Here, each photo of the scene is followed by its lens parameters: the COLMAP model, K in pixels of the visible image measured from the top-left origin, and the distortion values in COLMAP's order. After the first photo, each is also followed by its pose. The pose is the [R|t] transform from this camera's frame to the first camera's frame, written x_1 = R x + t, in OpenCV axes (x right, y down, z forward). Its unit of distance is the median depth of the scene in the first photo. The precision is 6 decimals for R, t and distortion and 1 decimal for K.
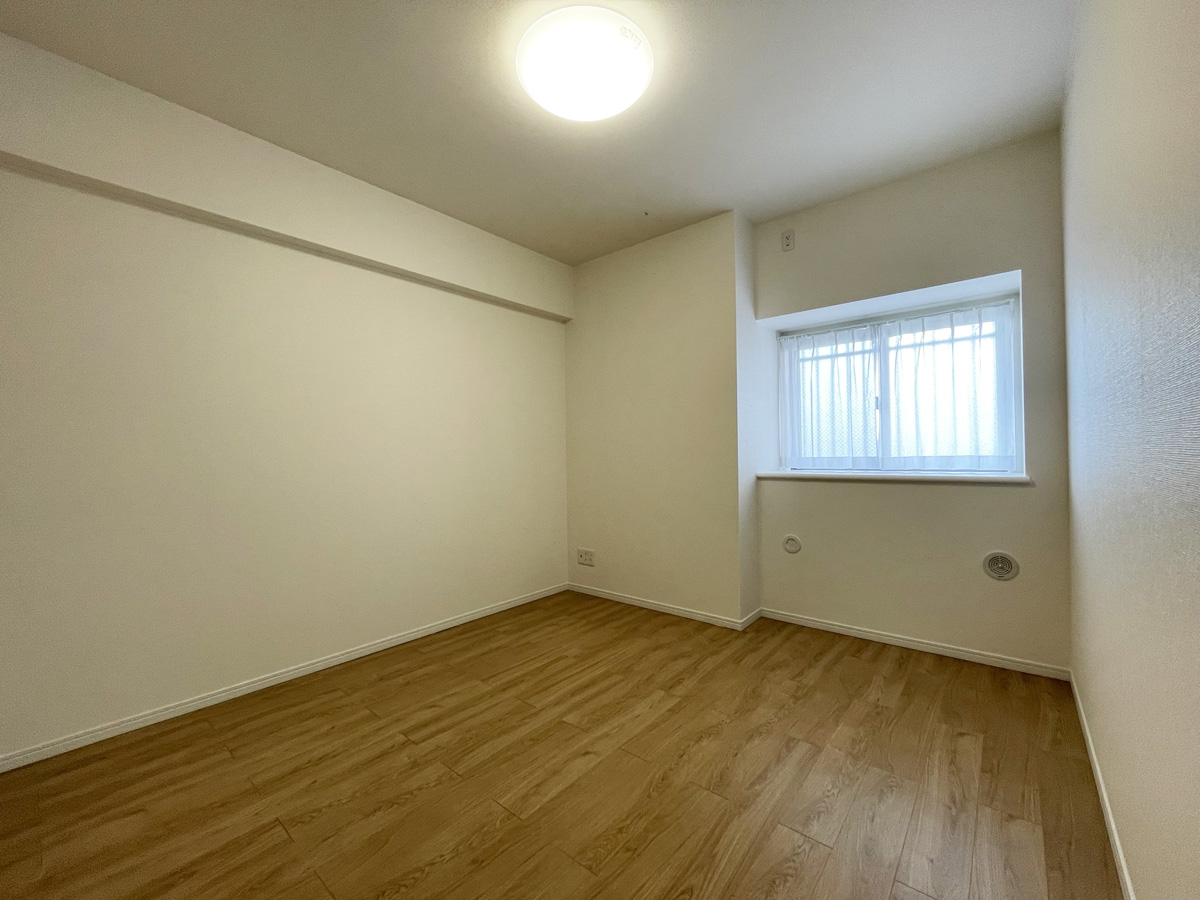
lens RADIAL K [[482.7, 0, 608.3], [0, 482.7, 450.4], [0, 0, 1]] dist [-0.000246, 0.000116]
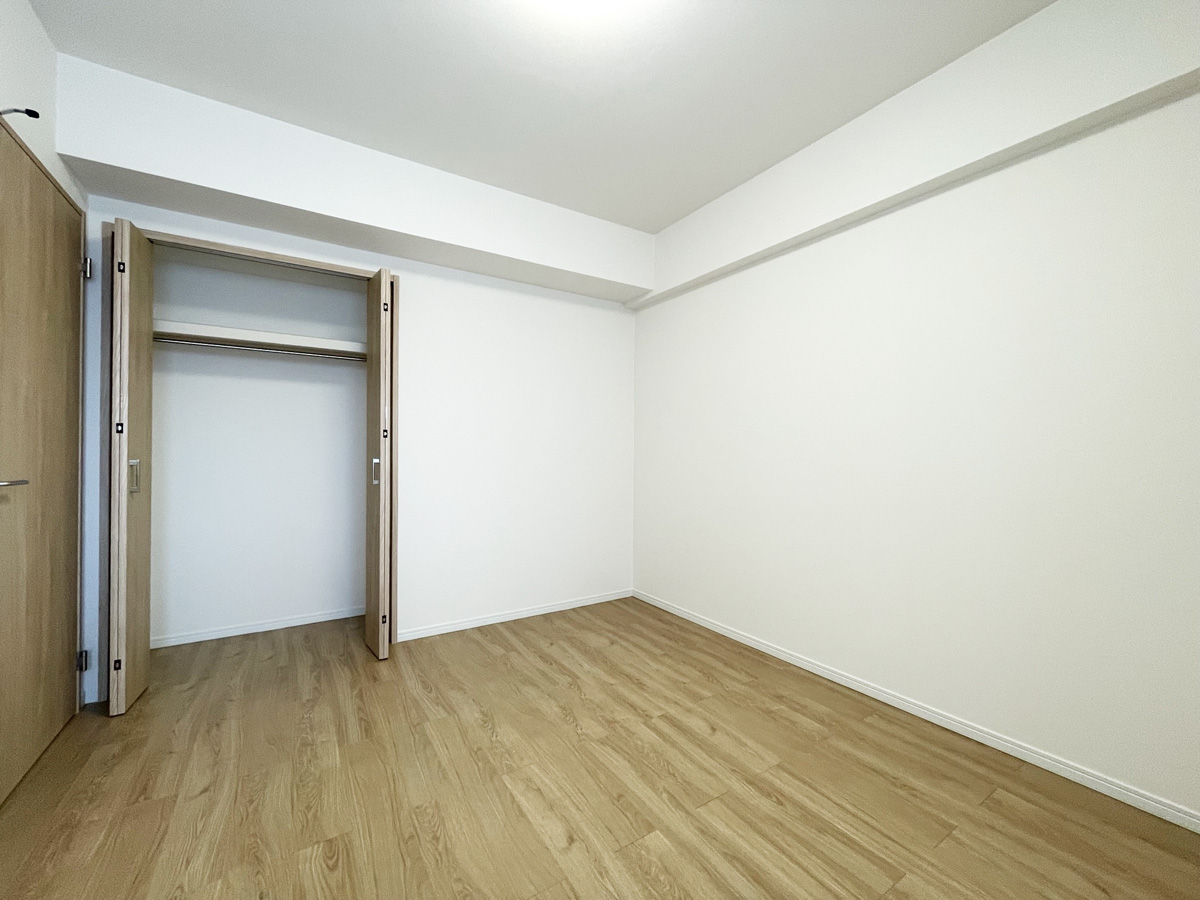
lens RADIAL K [[487.2, 0, 608.1], [0, 487.2, 448.6], [0, 0, 1]] dist [-0.002264, 0.000009]
pose [[-0.294546, 0.005438, -0.955622, 0.627169], [0.003610, 0.999983, 0.004578, -0.006619], [0.955630, -0.002102, -0.294561, 1.182603]]
